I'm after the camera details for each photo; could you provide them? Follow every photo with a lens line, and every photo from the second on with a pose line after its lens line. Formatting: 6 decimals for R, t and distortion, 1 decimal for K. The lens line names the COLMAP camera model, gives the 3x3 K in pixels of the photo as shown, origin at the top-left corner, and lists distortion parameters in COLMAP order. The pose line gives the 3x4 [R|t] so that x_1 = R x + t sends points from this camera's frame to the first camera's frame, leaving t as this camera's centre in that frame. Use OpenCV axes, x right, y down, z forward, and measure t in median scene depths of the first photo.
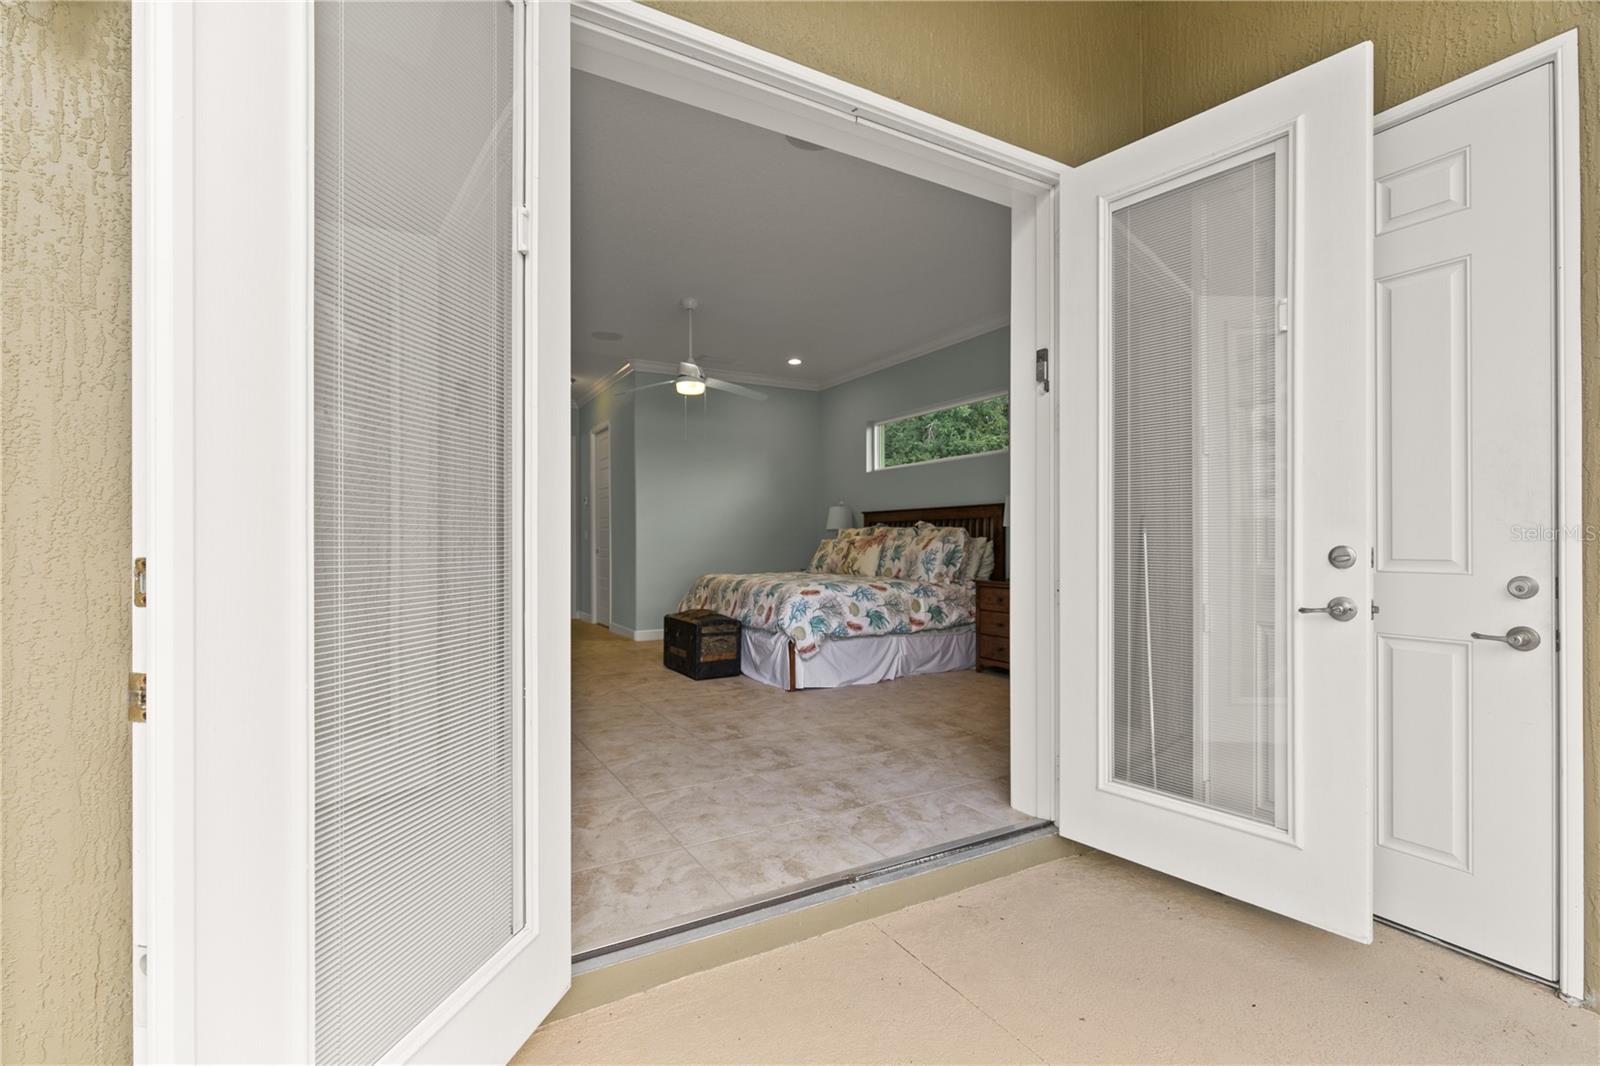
lens RADIAL K [[724.8, 0, 789.2], [0, 724.8, 534.5], [0, 0, 1]] dist [0.015566, -0.001200]
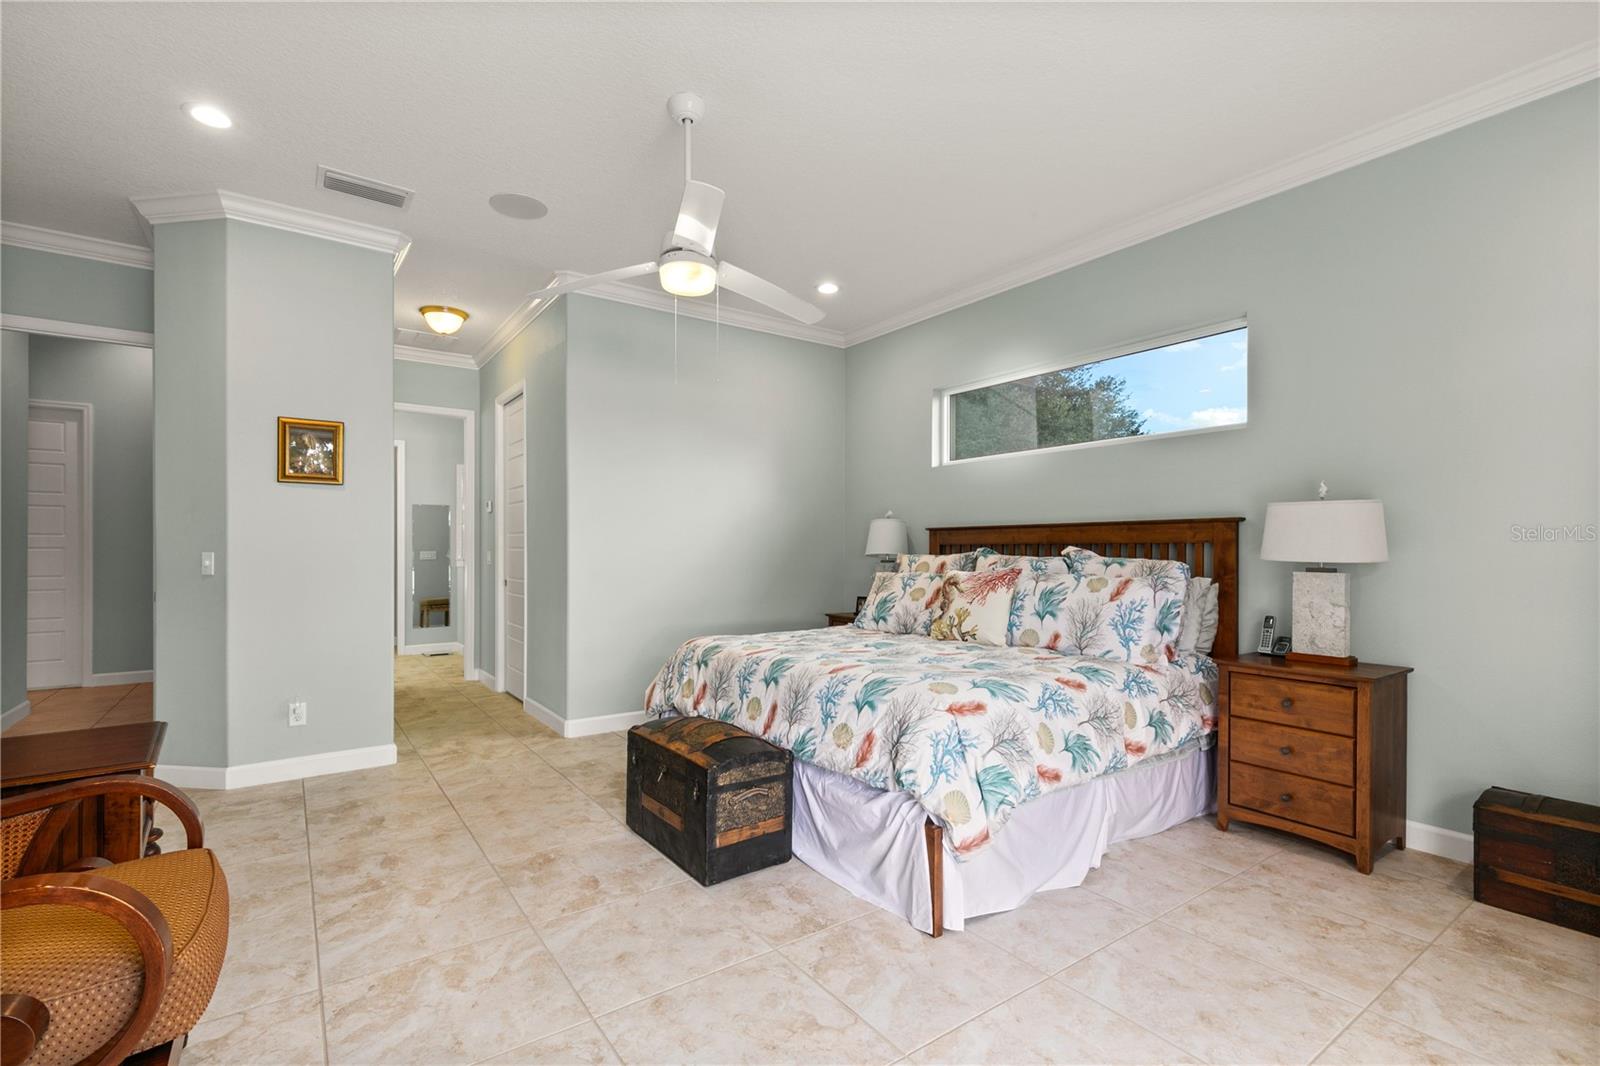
lens RADIAL K [[724.8, 0, 793.2], [0, 724.8, 549.1], [0, 0, 1]] dist [0.015566, -0.001200]
pose [[0.994438, 0.005915, 0.105159, -0.116807], [-0.006548, 0.999962, 0.005677, -0.020887], [-0.105122, -0.006334, 0.994439, 0.499320]]
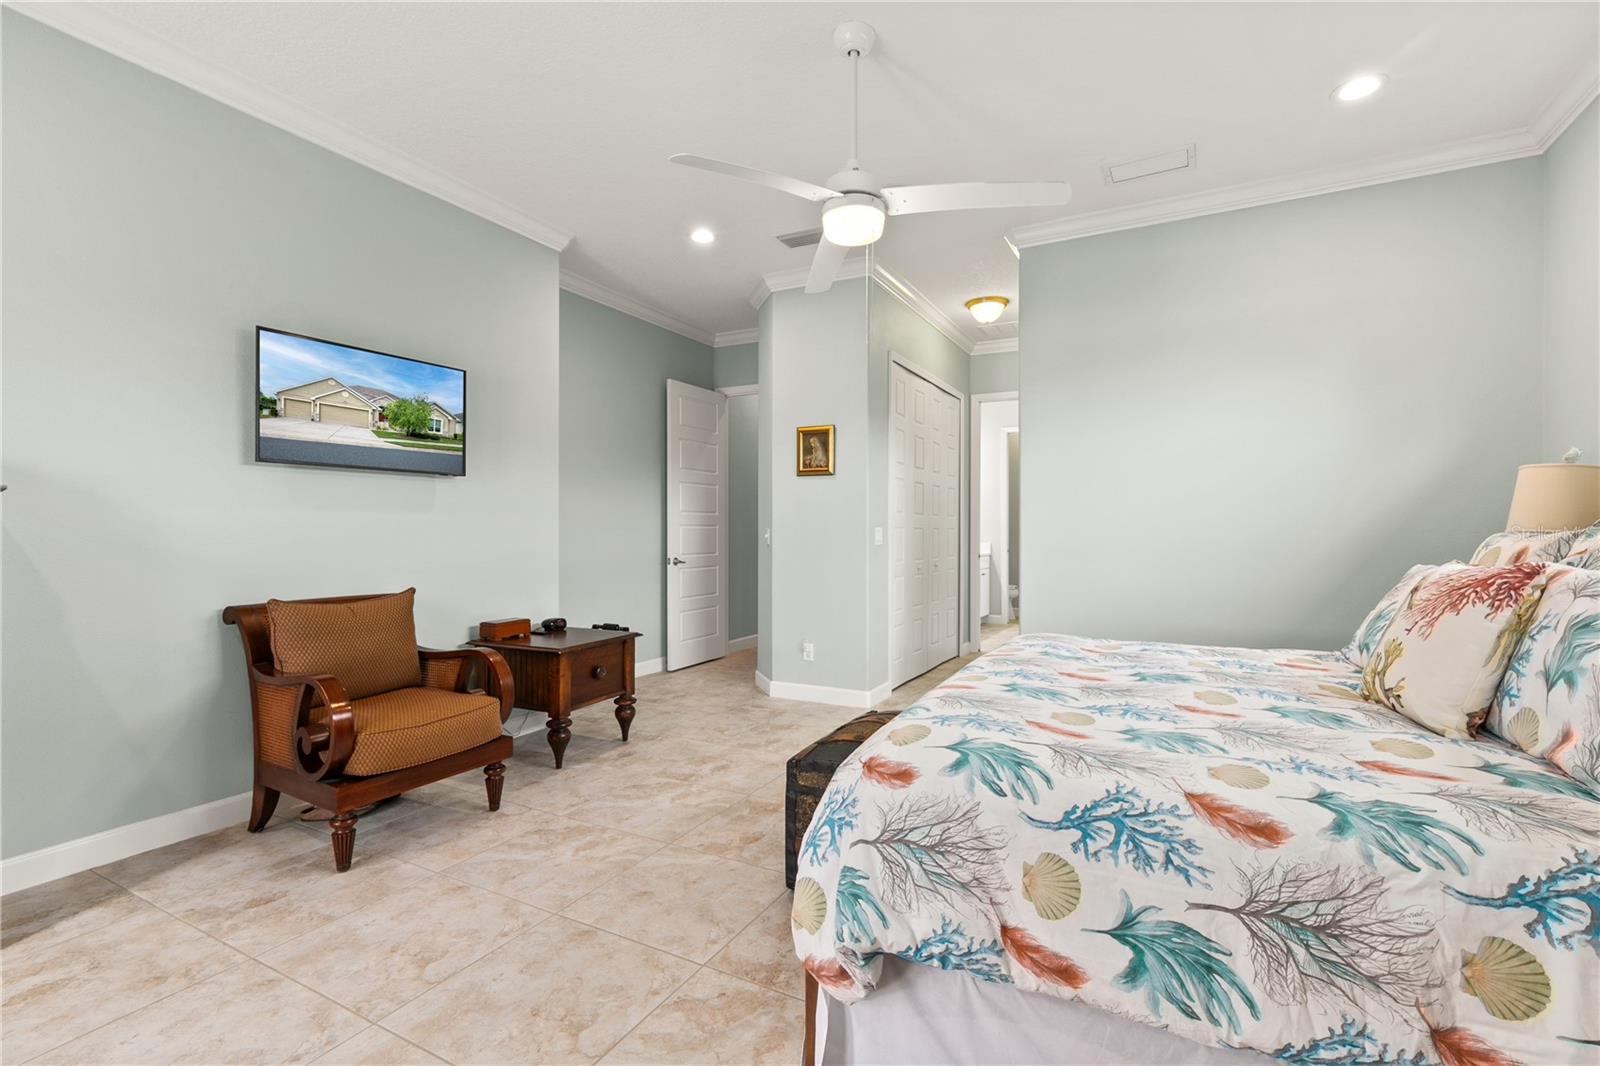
lens RADIAL K [[724.8, 0, 799.5], [0, 724.8, 527.5], [0, 0, 1]] dist [0.015566, -0.001200]
pose [[0.536787, 0.002039, -0.843715, 0.231378], [0.005111, 0.999971, 0.005668, -0.017771], [0.843702, -0.007355, 0.536761, 0.734400]]
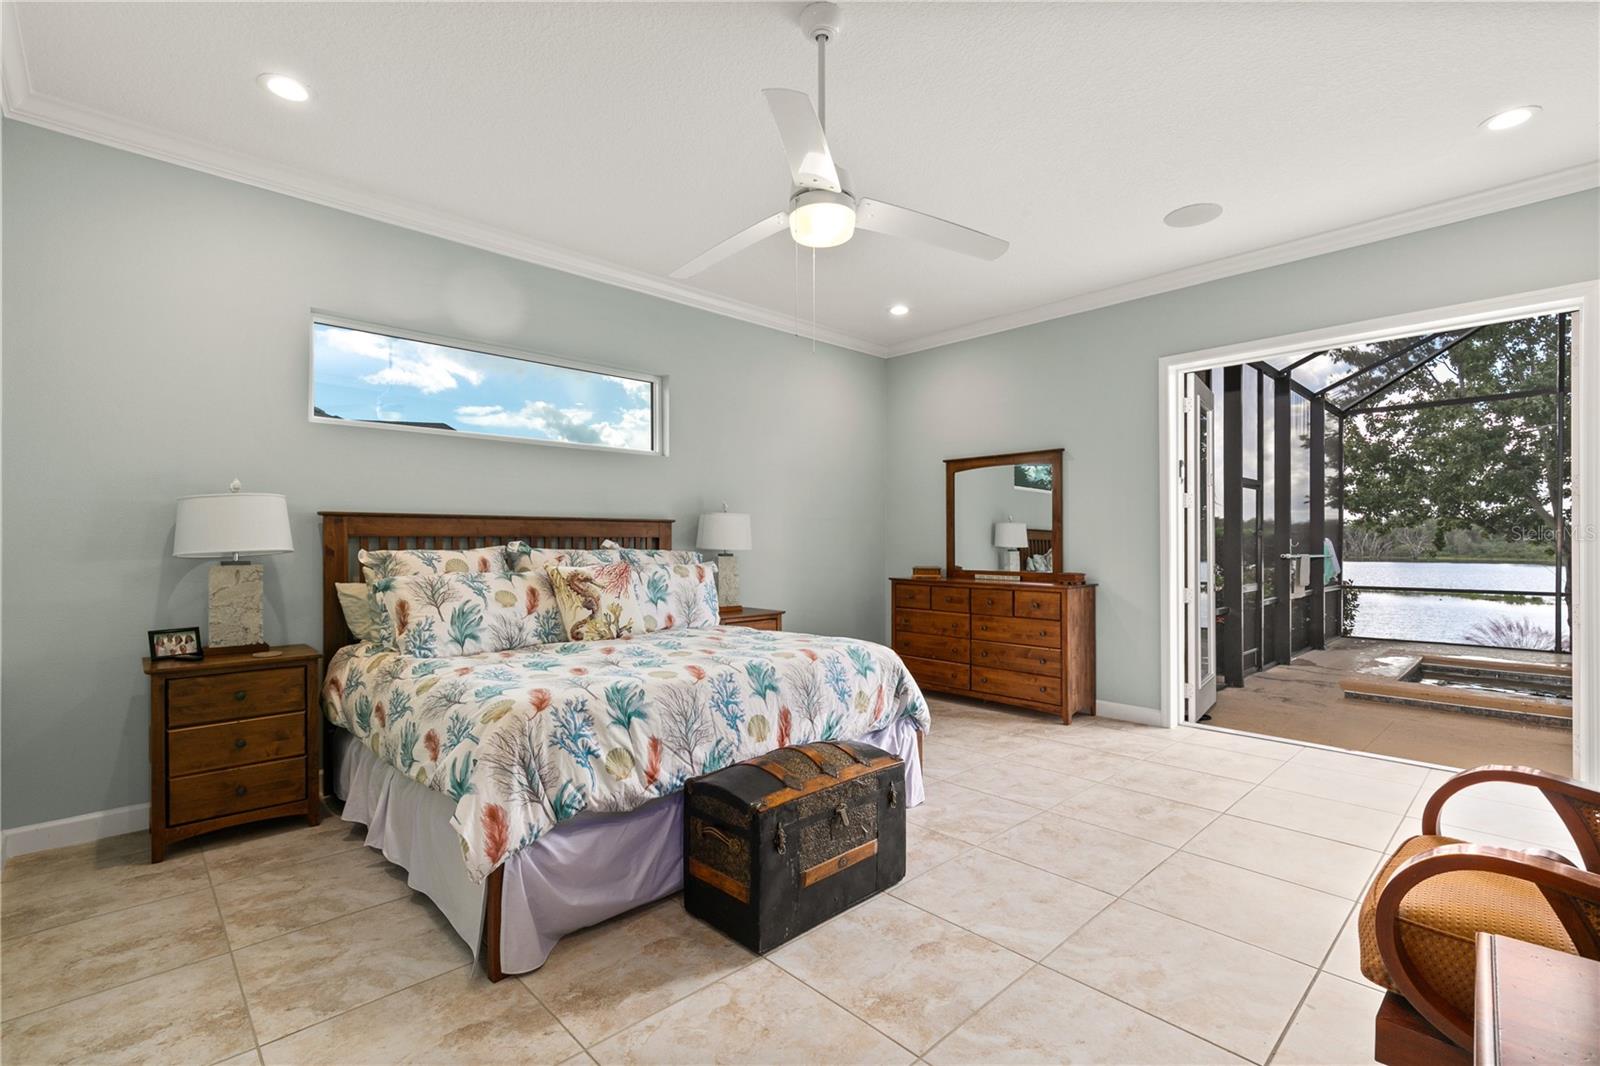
lens RADIAL K [[724.8, 0, 793.4], [0, 724.8, 540.2], [0, 0, 1]] dist [0.015566, -0.001200]
pose [[-0.247261, 0.006388, 0.968928, -0.545234], [-0.005631, 0.999952, -0.008029, -0.016377], [-0.968933, -0.007442, -0.247213, 1.130148]]
